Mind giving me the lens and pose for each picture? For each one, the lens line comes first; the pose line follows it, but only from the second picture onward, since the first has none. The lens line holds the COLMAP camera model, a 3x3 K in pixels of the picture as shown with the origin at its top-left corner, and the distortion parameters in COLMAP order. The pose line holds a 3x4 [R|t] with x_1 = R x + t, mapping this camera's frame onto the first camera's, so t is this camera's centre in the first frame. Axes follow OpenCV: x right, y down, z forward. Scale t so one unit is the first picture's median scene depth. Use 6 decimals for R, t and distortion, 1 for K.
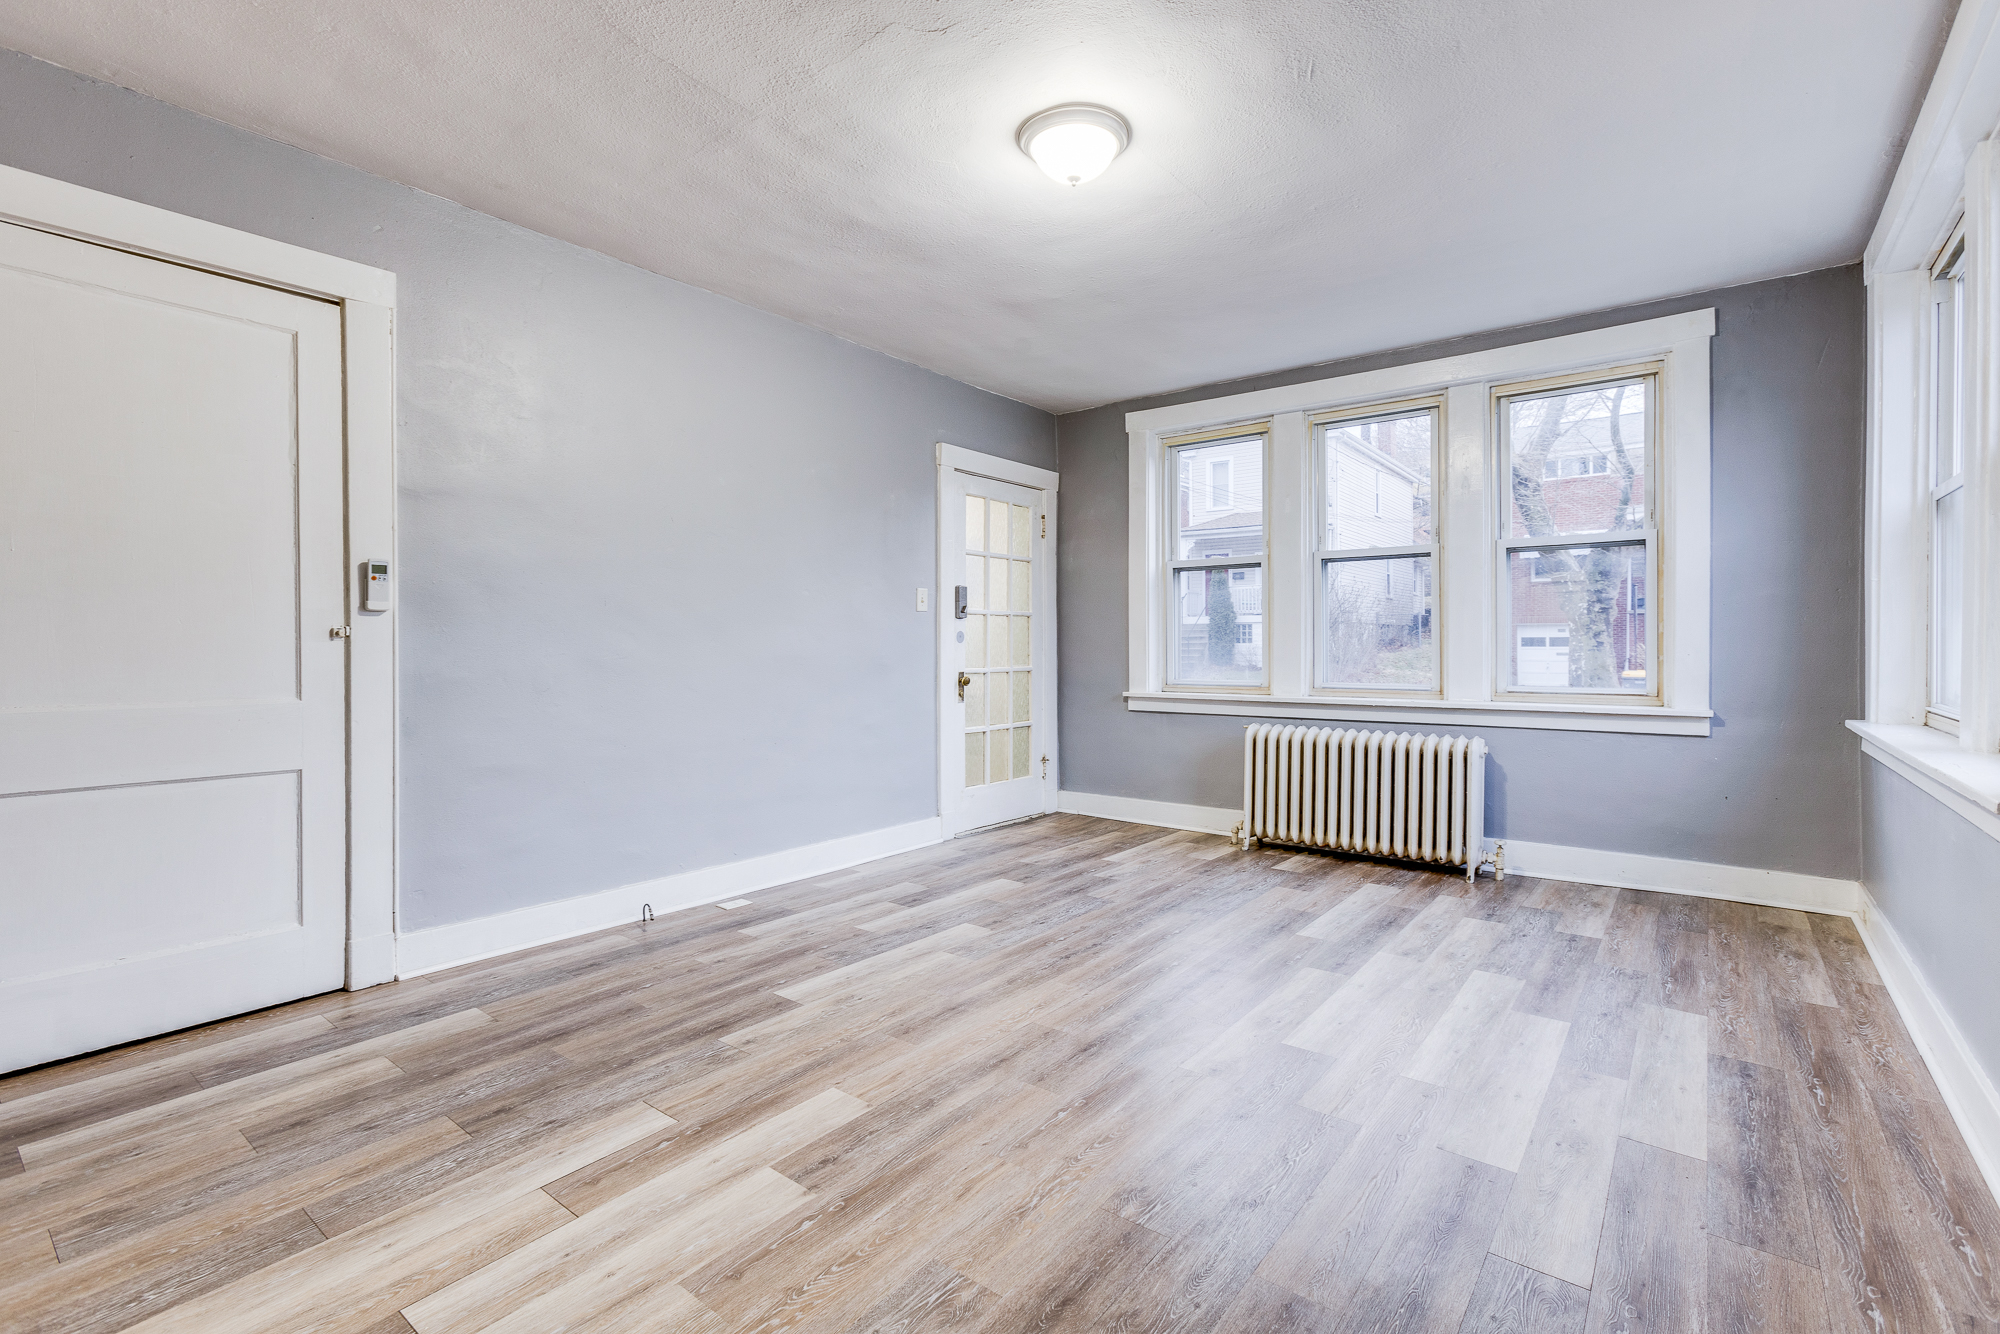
lens RADIAL K [[891.7, 0, 994.7], [0, 891.7, 649.0], [0, 0, 1]] dist [-0.006241, 0.003478]
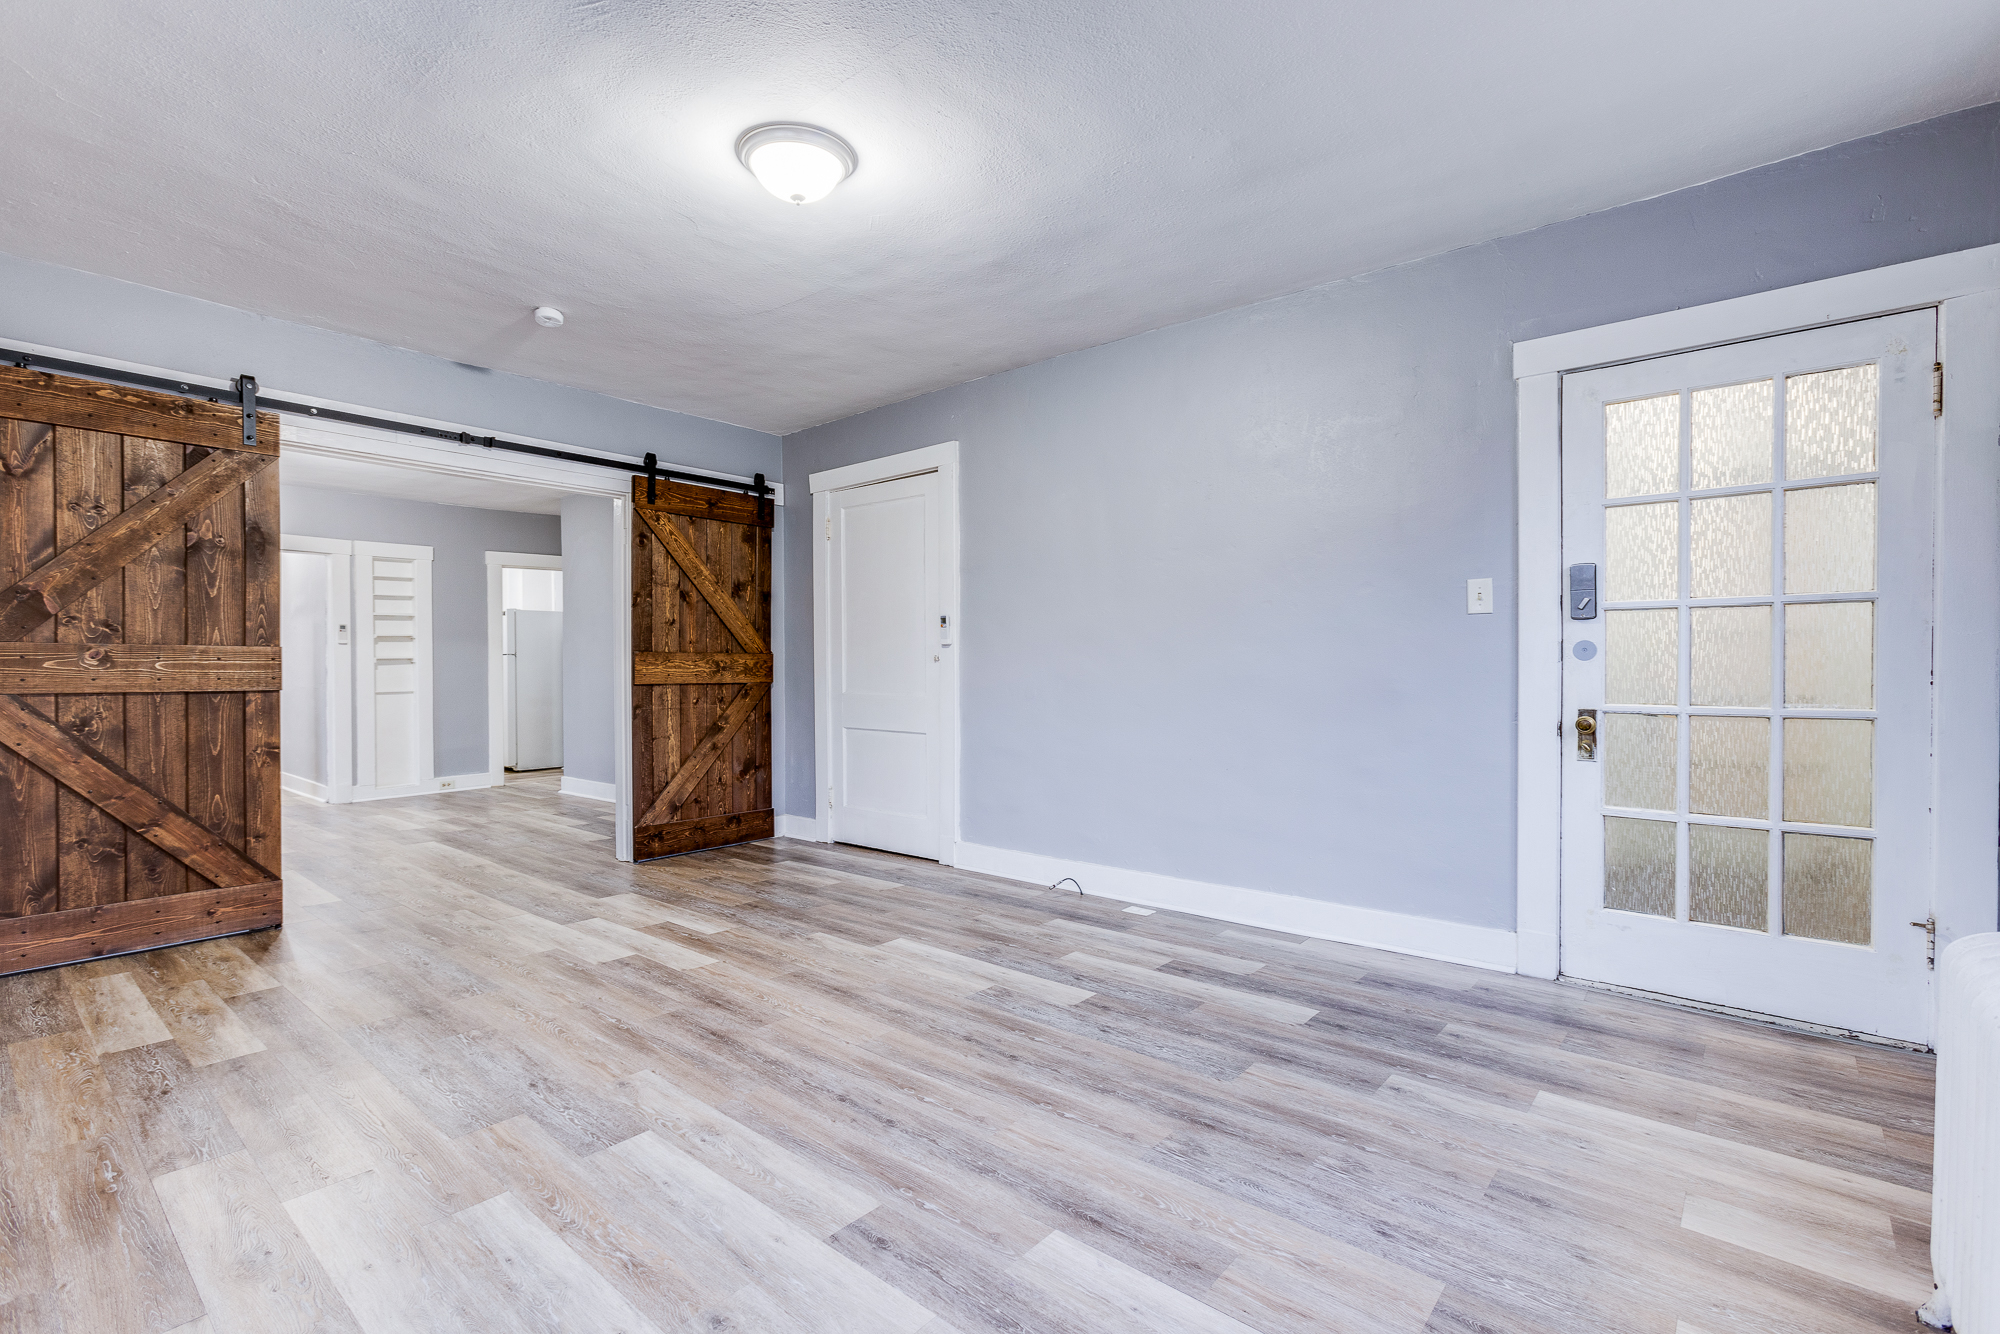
lens RADIAL K [[891.7, 0, 1059.1], [0, 891.7, 681.1], [0, 0, 1]] dist [-0.006241, 0.003478]
pose [[0.007356, 0.015463, -0.999853, 0.880812], [0.001125, 0.999880, 0.015471, -0.003667], [0.999972, -0.001238, 0.007338, 1.039766]]
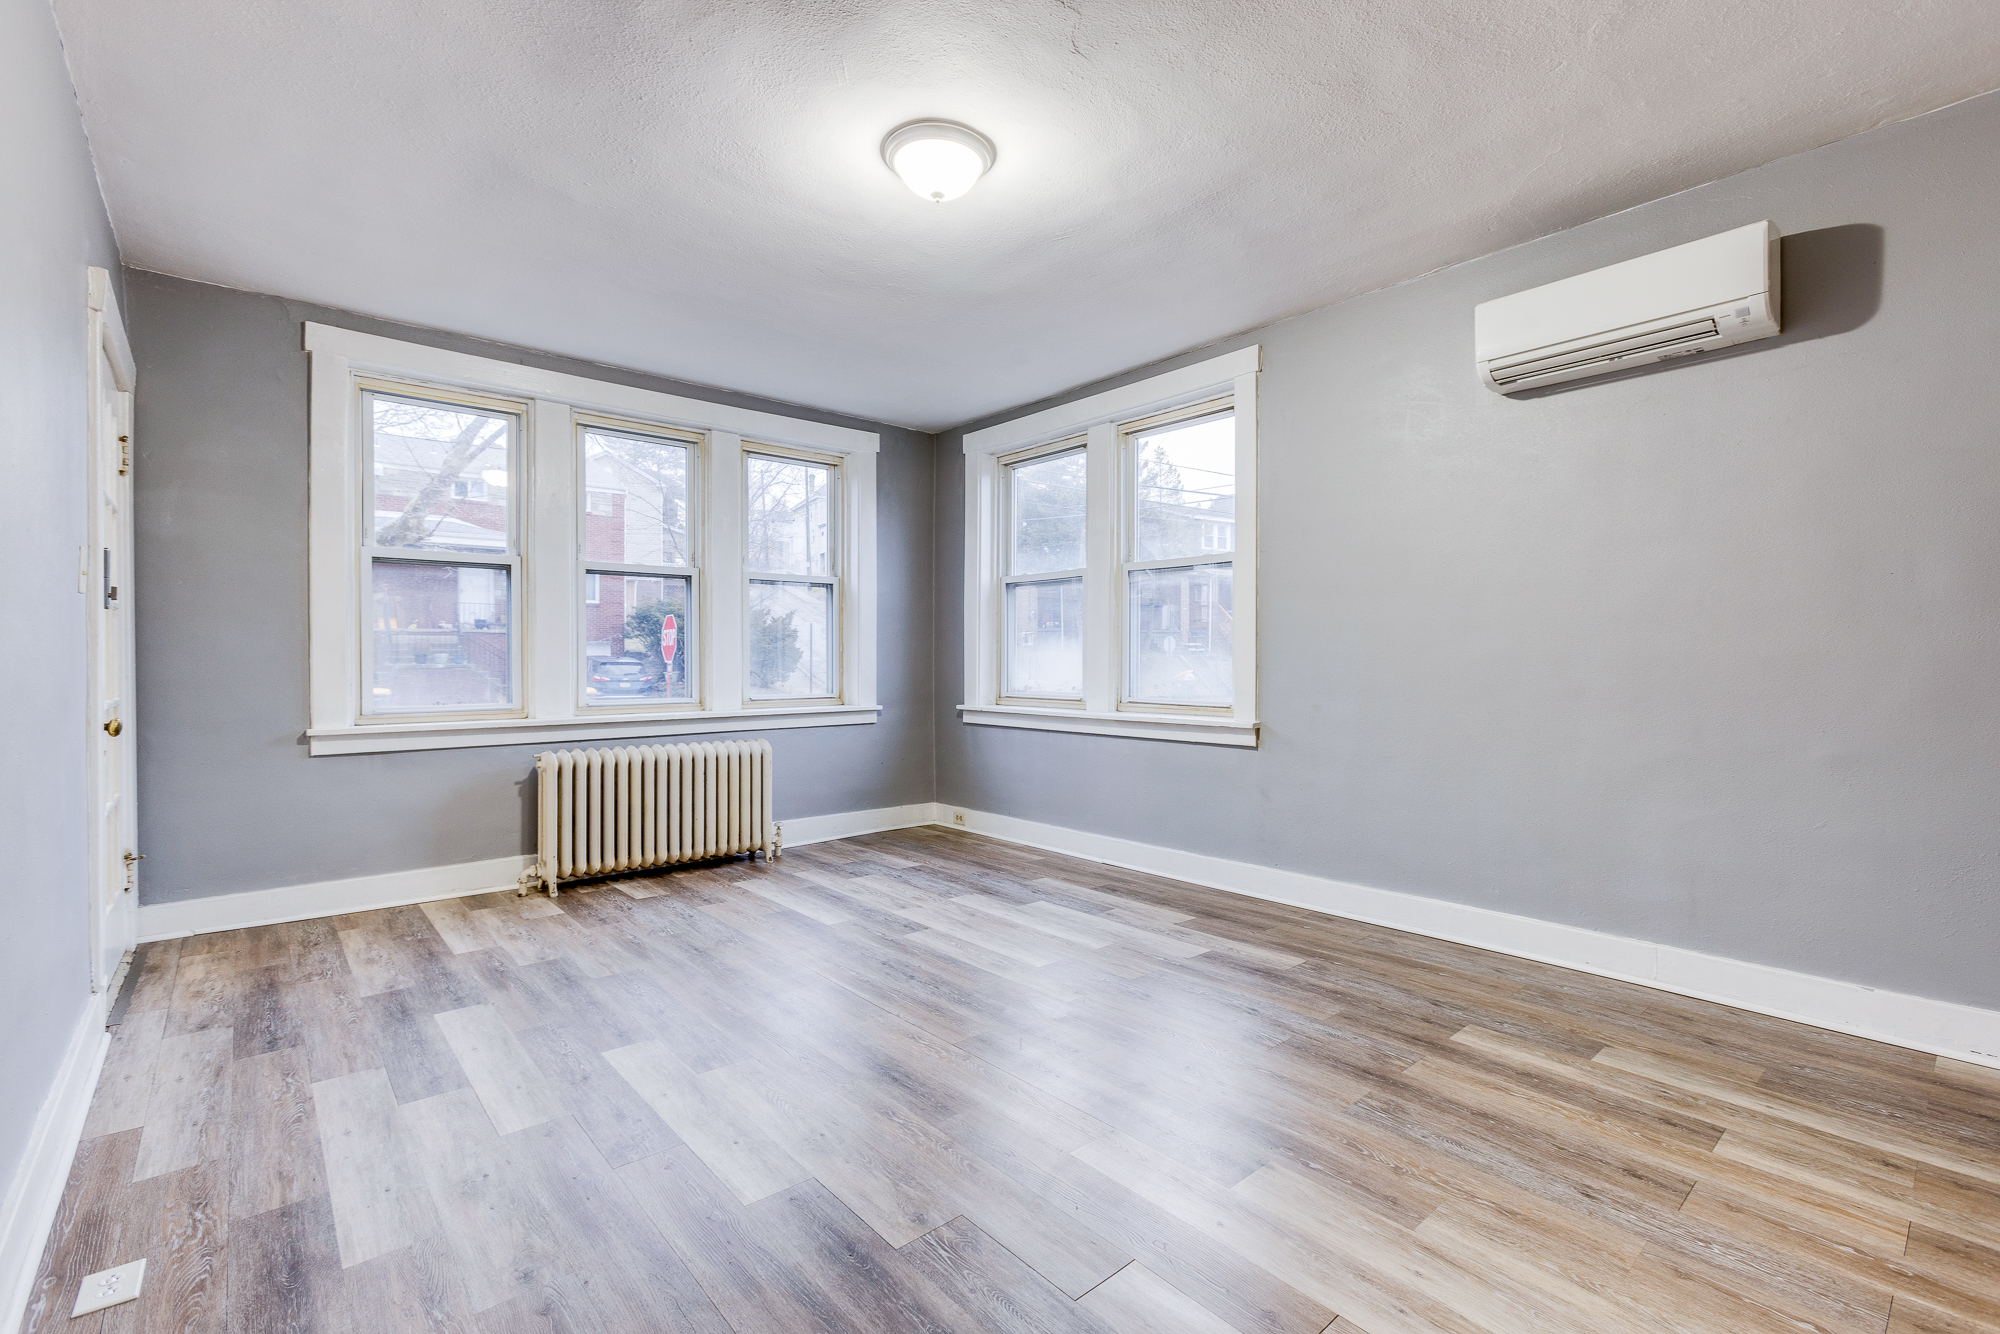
lens RADIAL K [[891.7, 0, 1017.2], [0, 891.7, 662.1], [0, 0, 1]] dist [-0.006241, 0.003478]
pose [[0.194455, -0.002975, 0.980907, -0.720926], [0.003603, 0.999991, 0.002319, -0.006305], [-0.980905, 0.003083, 0.194464, 0.578576]]
